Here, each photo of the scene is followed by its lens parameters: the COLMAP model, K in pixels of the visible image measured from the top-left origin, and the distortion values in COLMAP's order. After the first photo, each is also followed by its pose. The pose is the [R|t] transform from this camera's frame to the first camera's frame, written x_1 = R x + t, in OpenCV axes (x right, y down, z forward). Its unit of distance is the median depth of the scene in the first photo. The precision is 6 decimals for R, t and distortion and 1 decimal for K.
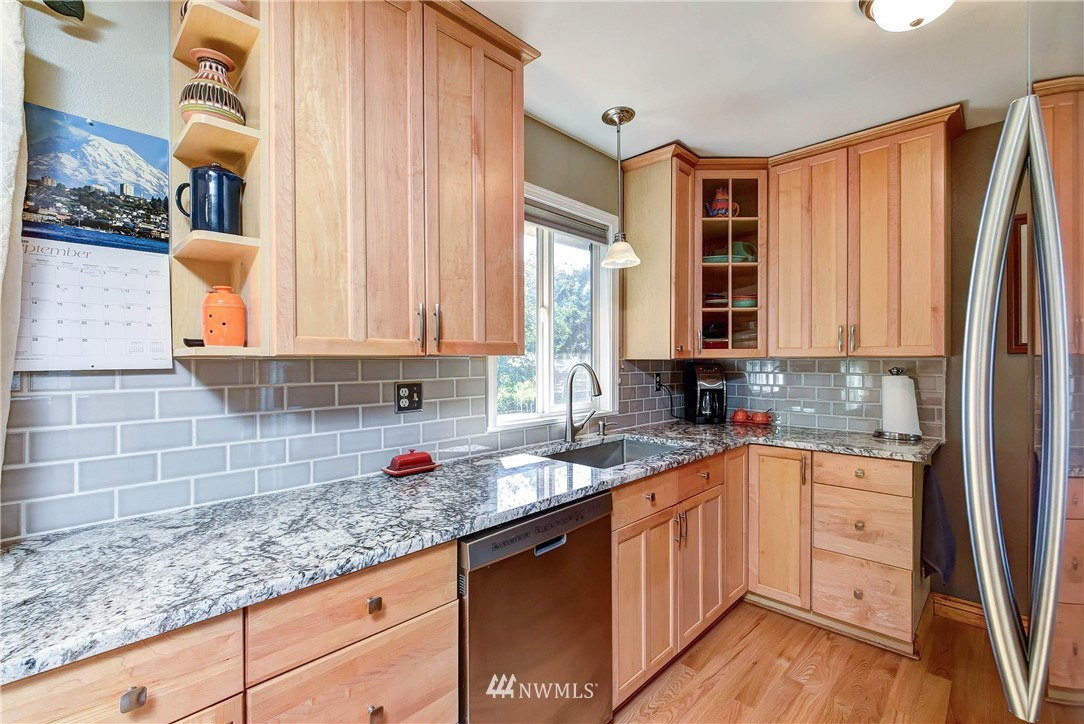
lens RADIAL K [[478.0, 0, 539.0], [0, 478.0, 365.5], [0, 0, 1]] dist [0.007614, -0.003594]
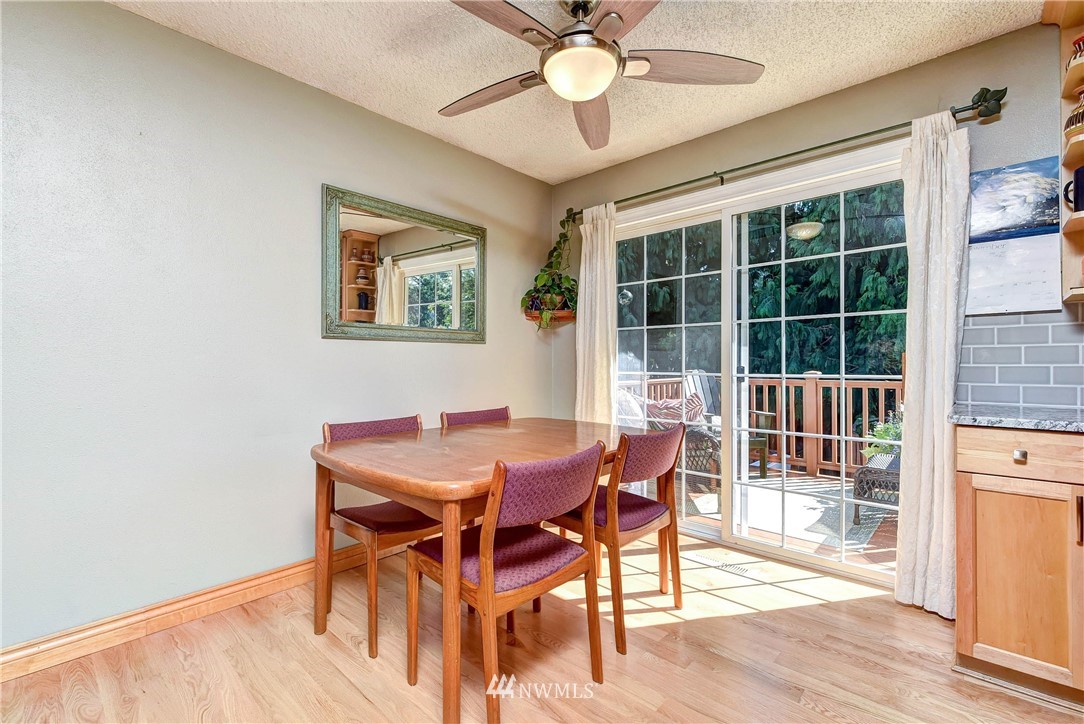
lens RADIAL K [[478.0, 0, 537.5], [0, 478.0, 360.7], [0, 0, 1]] dist [0.007614, -0.003594]
pose [[0.024919, -0.000347, -0.999689, 0.285956], [0.001576, 0.999999, -0.000307, 0.069014], [0.999688, -0.001568, 0.024920, -0.276653]]
